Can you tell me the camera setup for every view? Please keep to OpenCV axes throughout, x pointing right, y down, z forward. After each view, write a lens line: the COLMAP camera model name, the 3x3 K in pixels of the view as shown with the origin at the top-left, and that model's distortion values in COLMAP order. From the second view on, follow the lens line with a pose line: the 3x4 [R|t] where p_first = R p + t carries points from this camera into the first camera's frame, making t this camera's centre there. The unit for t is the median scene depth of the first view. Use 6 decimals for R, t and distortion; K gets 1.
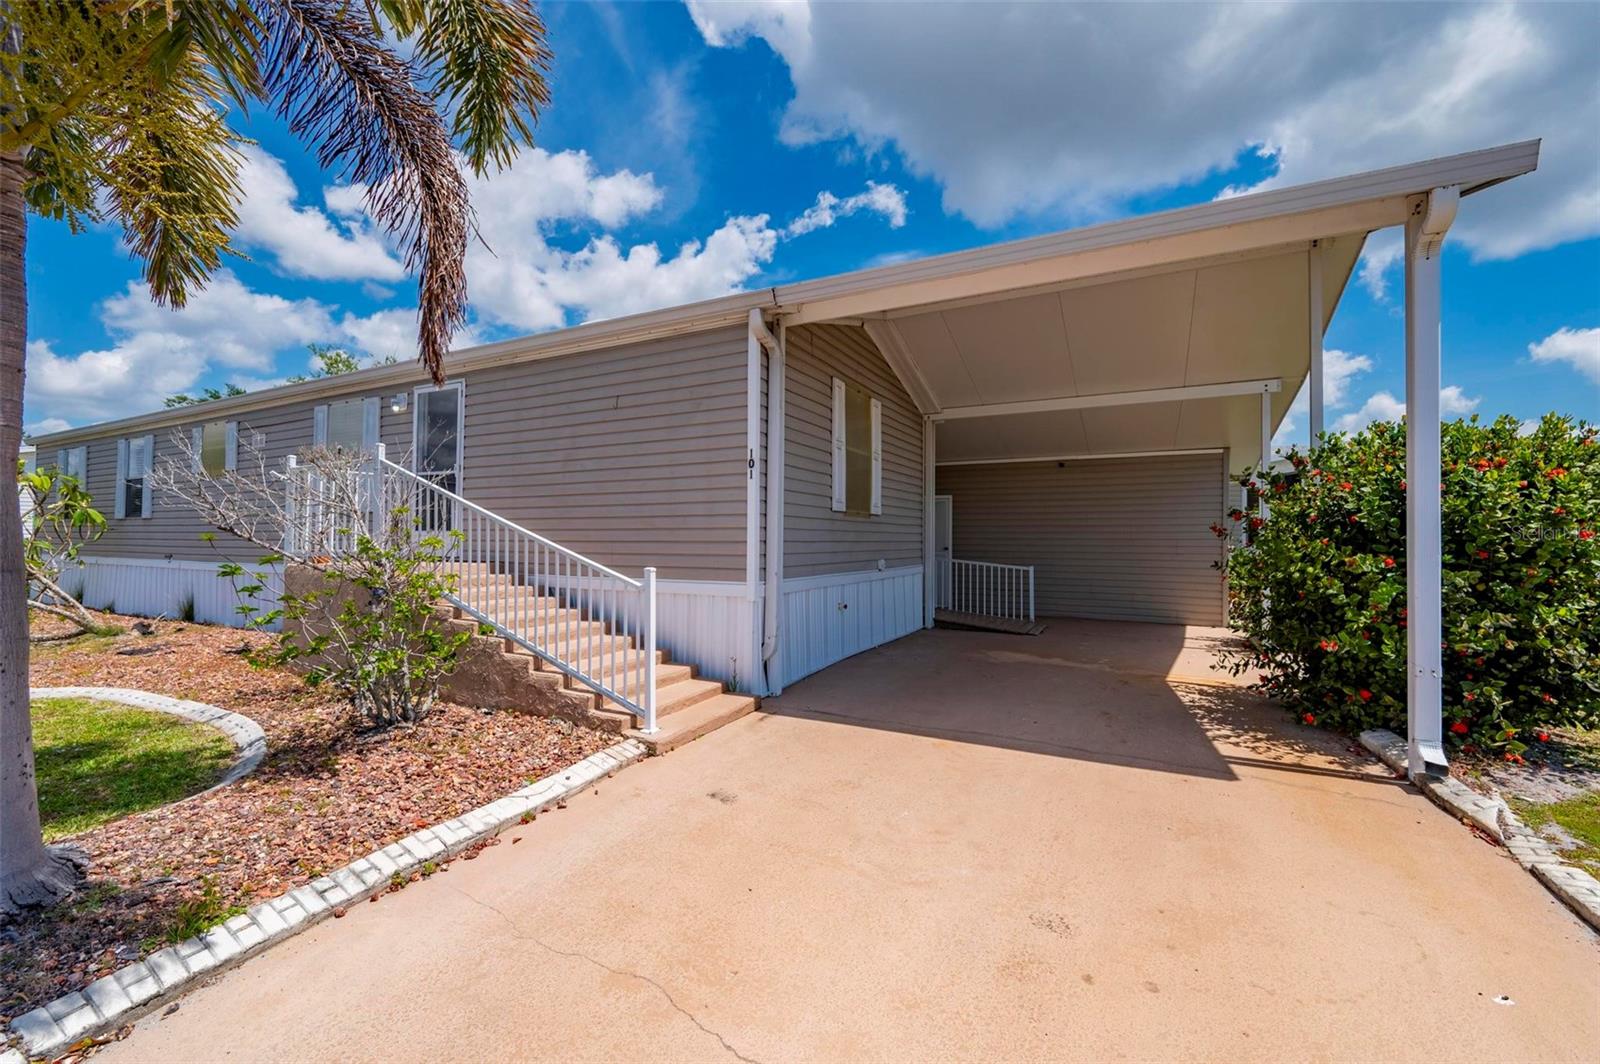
lens RADIAL K [[572.6, 0, 824.2], [0, 572.6, 531.3], [0, 0, 1]] dist [0.001338, -0.000122]
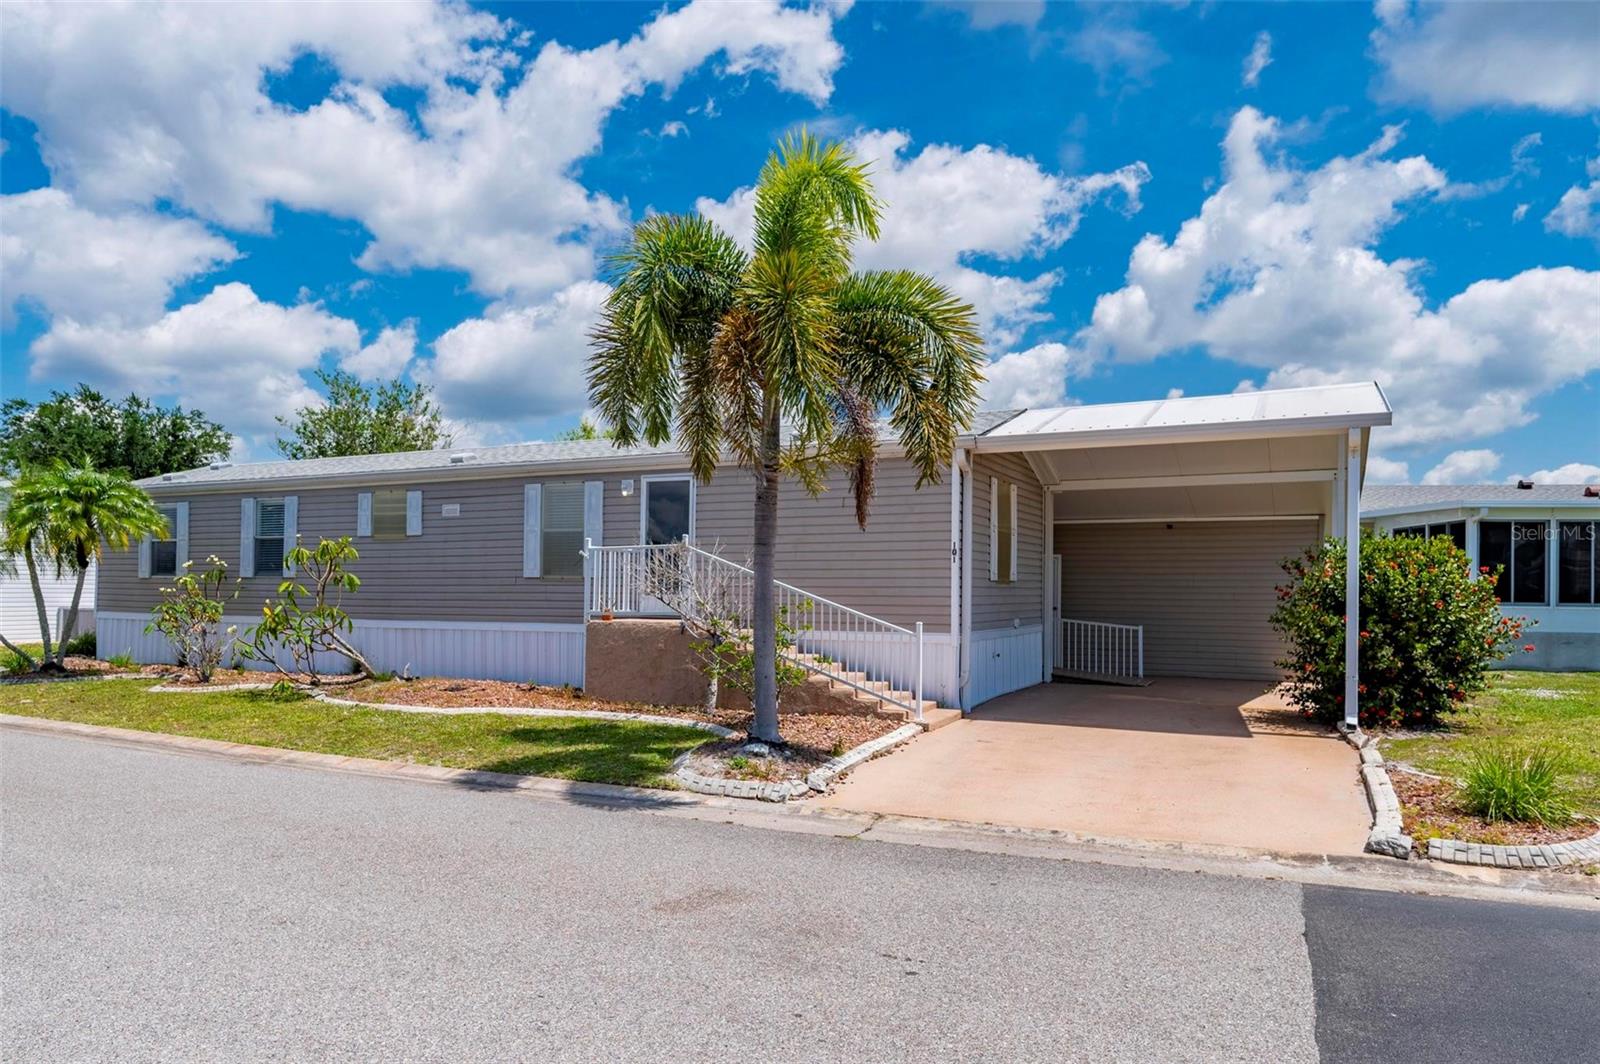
lens RADIAL K [[893.0, 0, 850.2], [0, 893.0, 582.4], [0, 0, 1]] dist [-0.000269, 0.000928]
pose [[0.999257, 0.003615, 0.038361, -0.447365], [-0.003827, 0.999978, 0.005465, -0.049198], [-0.038340, -0.005608, 0.999249, -1.179846]]
